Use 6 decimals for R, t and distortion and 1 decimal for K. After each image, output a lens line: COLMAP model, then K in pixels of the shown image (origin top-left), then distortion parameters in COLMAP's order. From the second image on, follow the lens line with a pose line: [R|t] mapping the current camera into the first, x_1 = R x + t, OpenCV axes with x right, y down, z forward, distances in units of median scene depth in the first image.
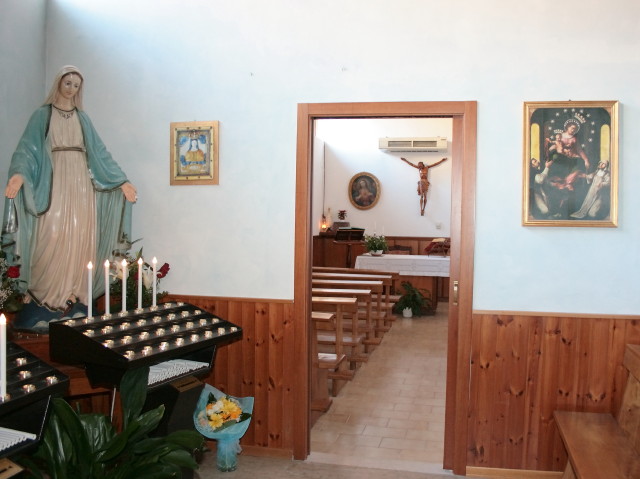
lens RADIAL K [[722.9, 0, 320.8], [0, 722.9, 237.2], [0, 0, 1]] dist [-0.060164, 0.000000]
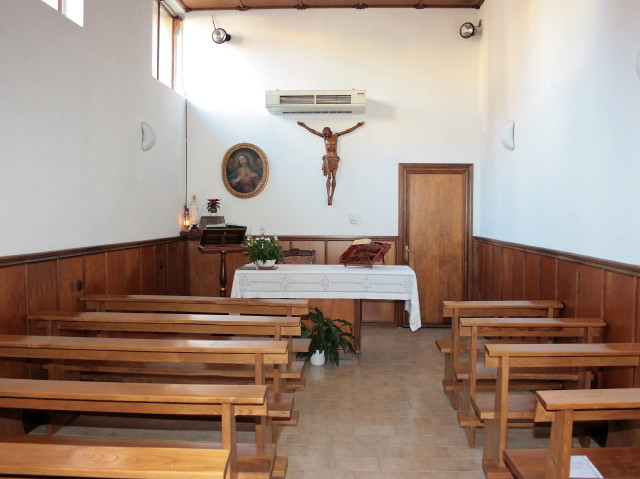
lens RADIAL K [[722.9, 0, 317.8], [0, 722.9, 237.1], [0, 0, 1]] dist [-0.060164, 0.000000]
pose [[0.986738, -0.017321, 0.161393, 0.017223], [0.016021, 0.999828, 0.009348, -0.006105], [-0.161527, -0.006638, 0.986846, 0.320289]]
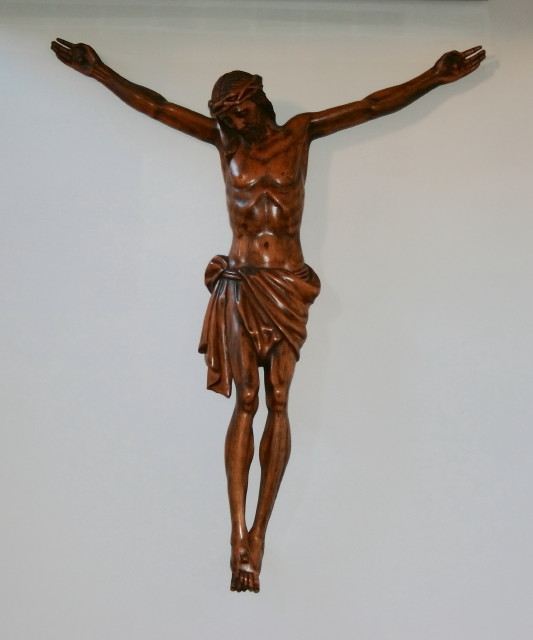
lens RADIAL K [[1369.4, 0, 266.5], [0, 1369.4, 319.4], [0, 0, 1]] dist [-0.006553, 0.000000]
pose [[0.974444, 0.024466, 0.223293, 0.099265], [-0.011970, 0.998294, -0.057145, -0.057525], [-0.224310, 0.053012, 0.973075, 0.808856]]
